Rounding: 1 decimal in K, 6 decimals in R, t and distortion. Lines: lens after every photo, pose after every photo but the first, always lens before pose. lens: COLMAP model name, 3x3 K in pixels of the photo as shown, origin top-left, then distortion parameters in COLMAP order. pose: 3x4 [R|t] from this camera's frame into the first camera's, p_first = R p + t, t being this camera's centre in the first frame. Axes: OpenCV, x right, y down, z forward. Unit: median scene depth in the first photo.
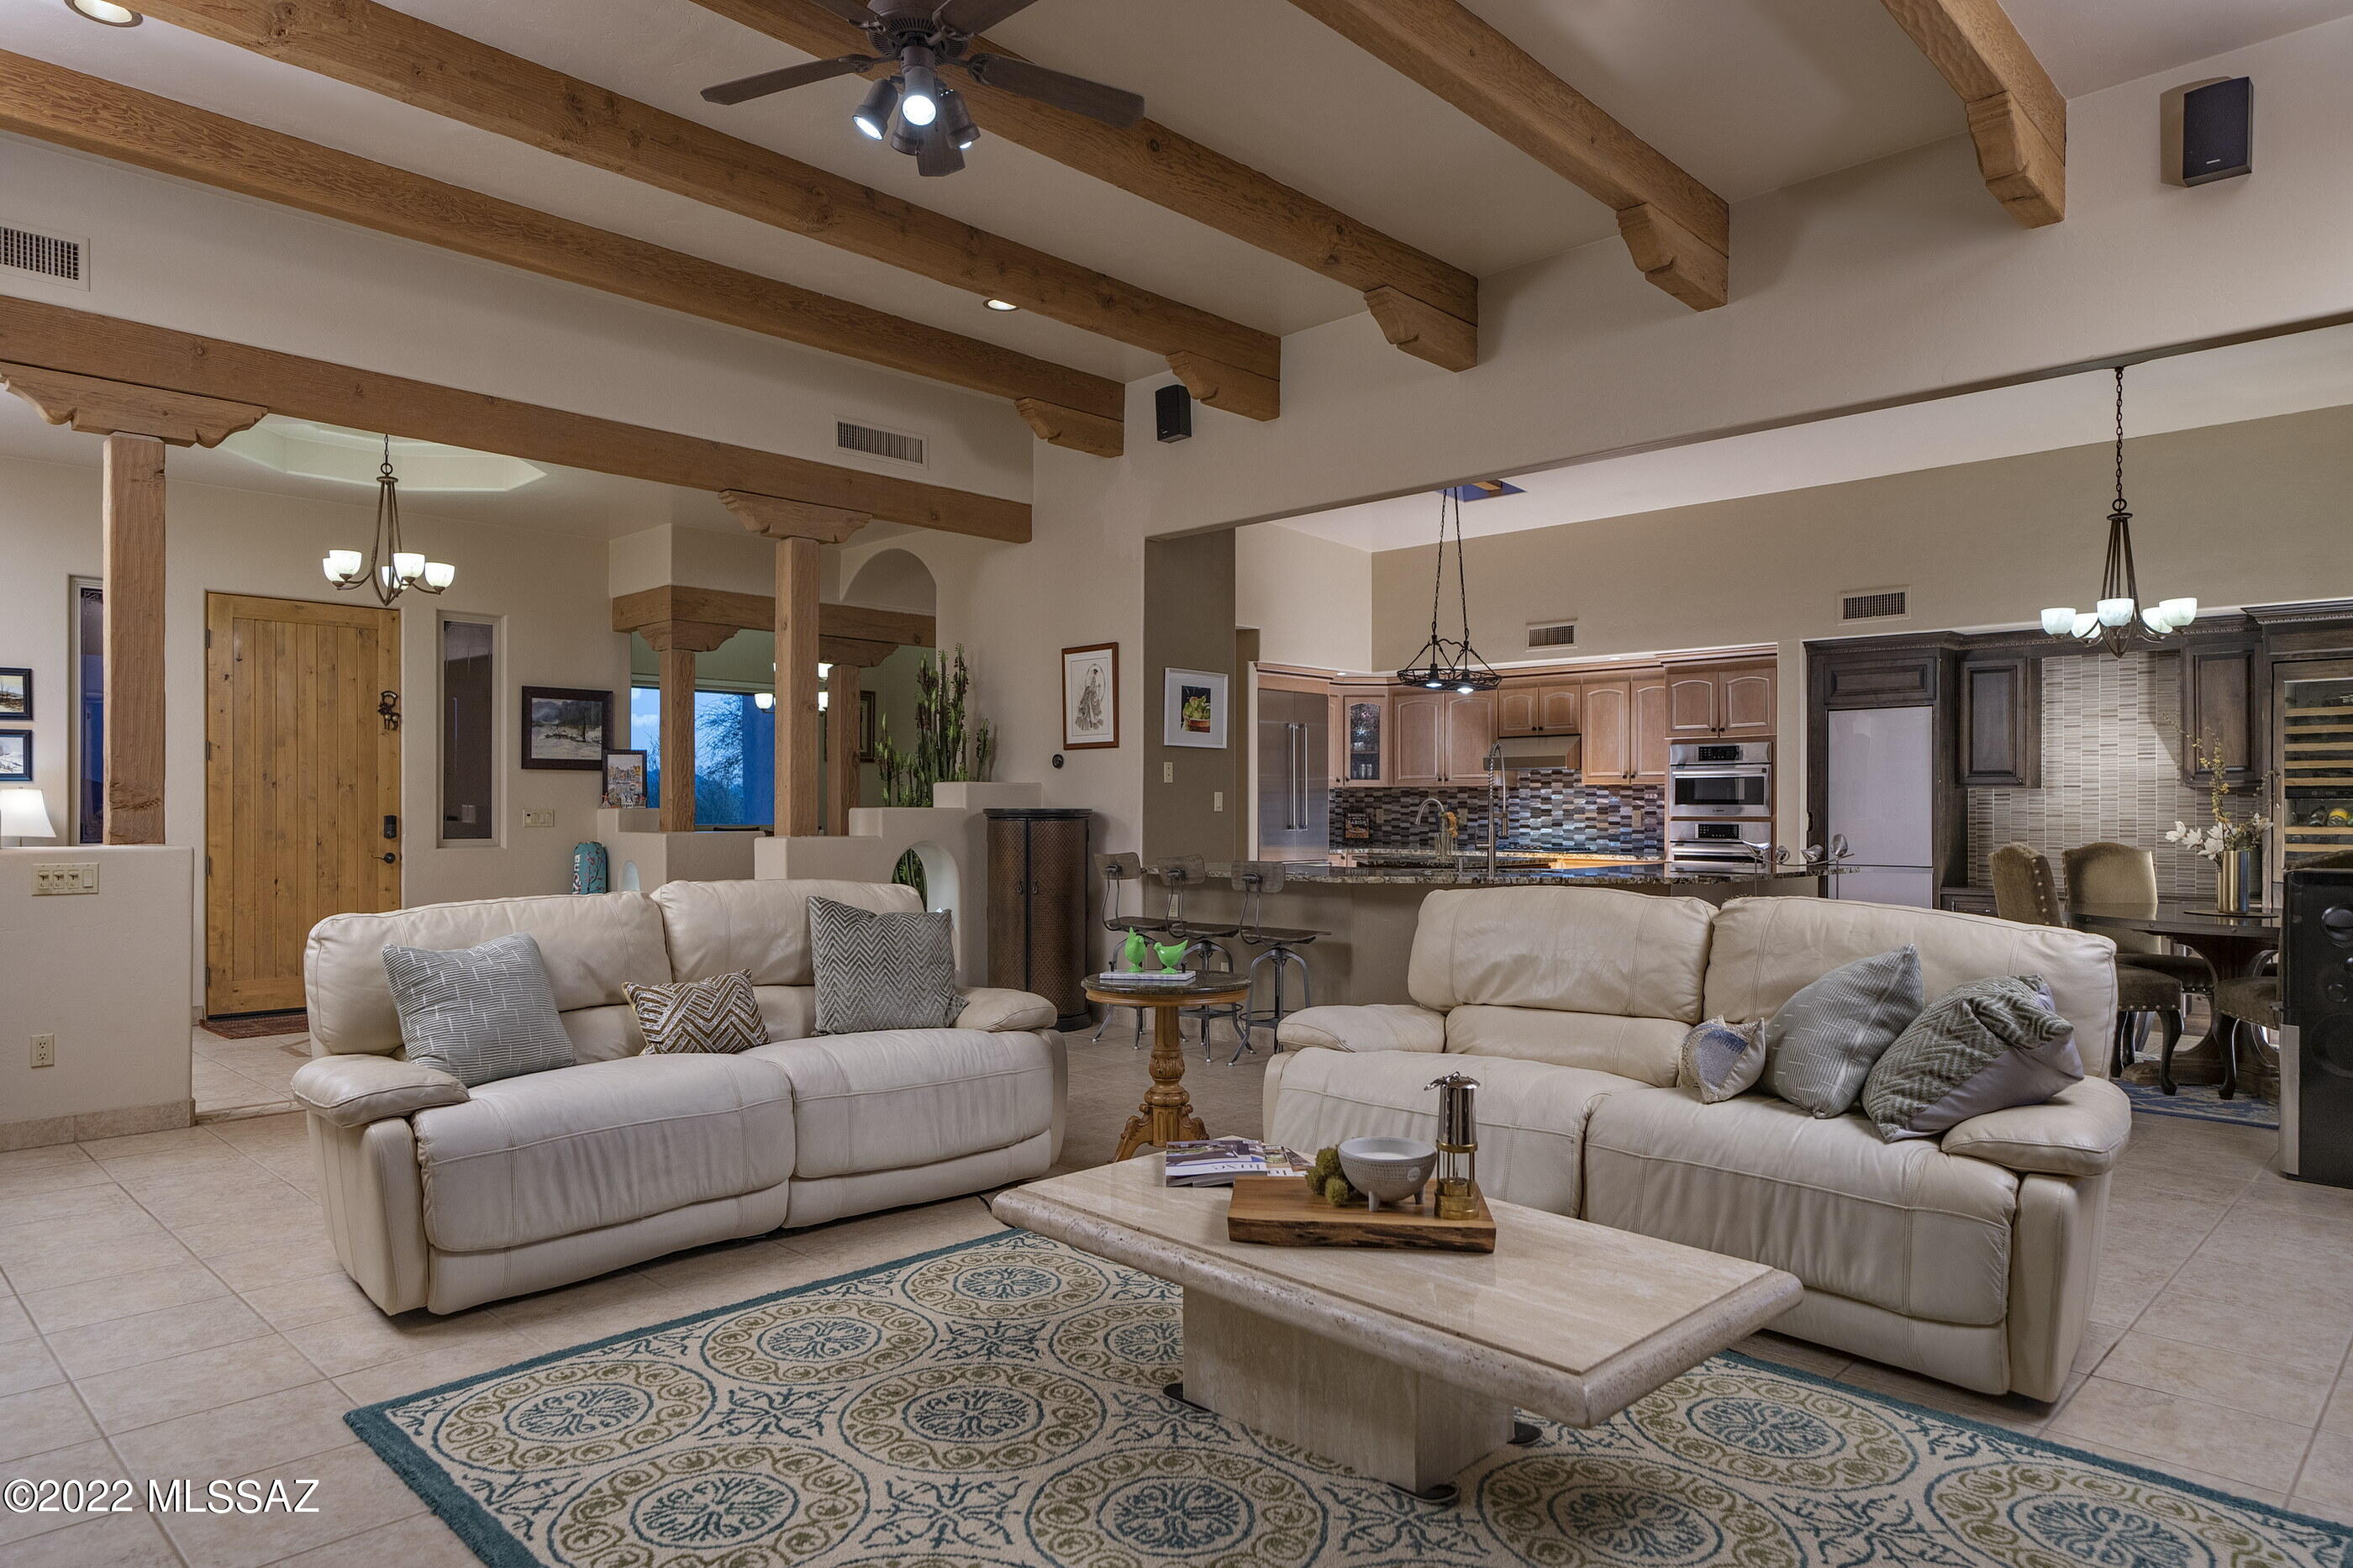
lens RADIAL K [[1527.4, 0, 1182.8], [0, 1527.4, 791.5], [0, 0, 1]] dist [0.066050, 0.000332]
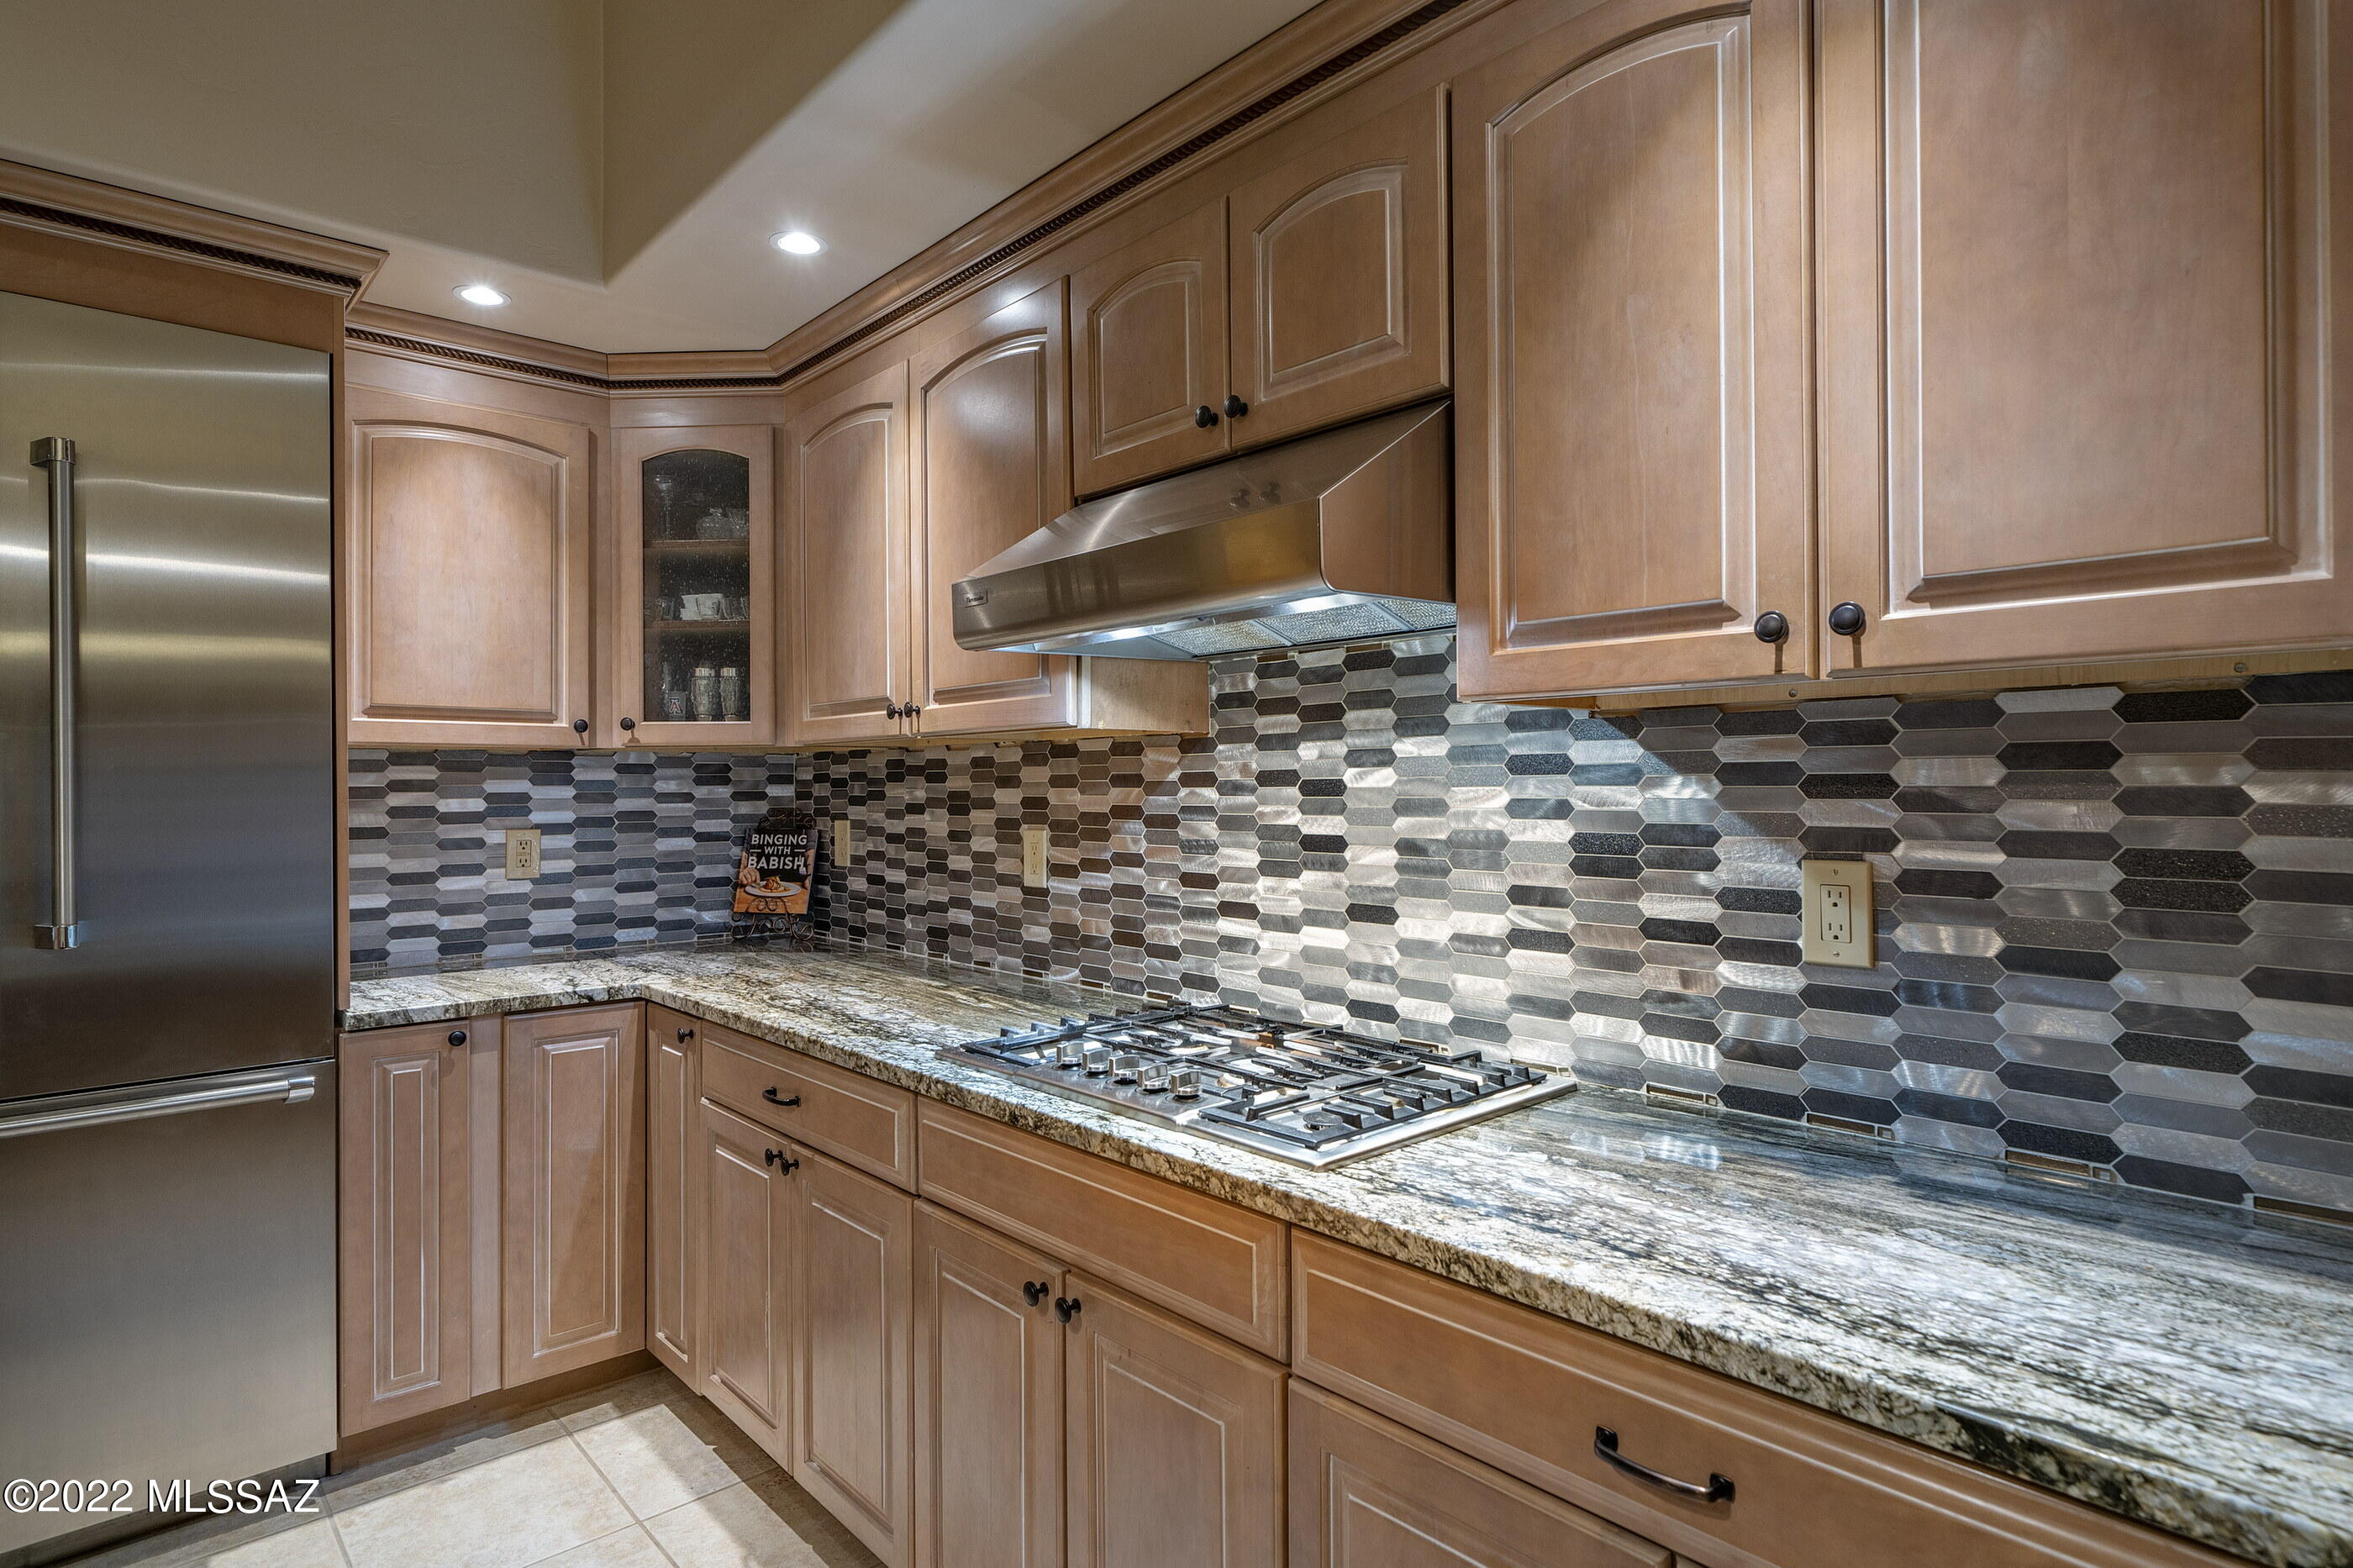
lens RADIAL K [[1132.4, 0, 1159.3], [0, 1132.4, 779.3], [0, 0, 1]] dist [0.002435, 0.000417]
pose [[0.997202, -0.011328, -0.073886, 0.226383], [0.011007, 0.999928, -0.004751, 0.004108], [0.073934, 0.003924, 0.997255, 0.845654]]
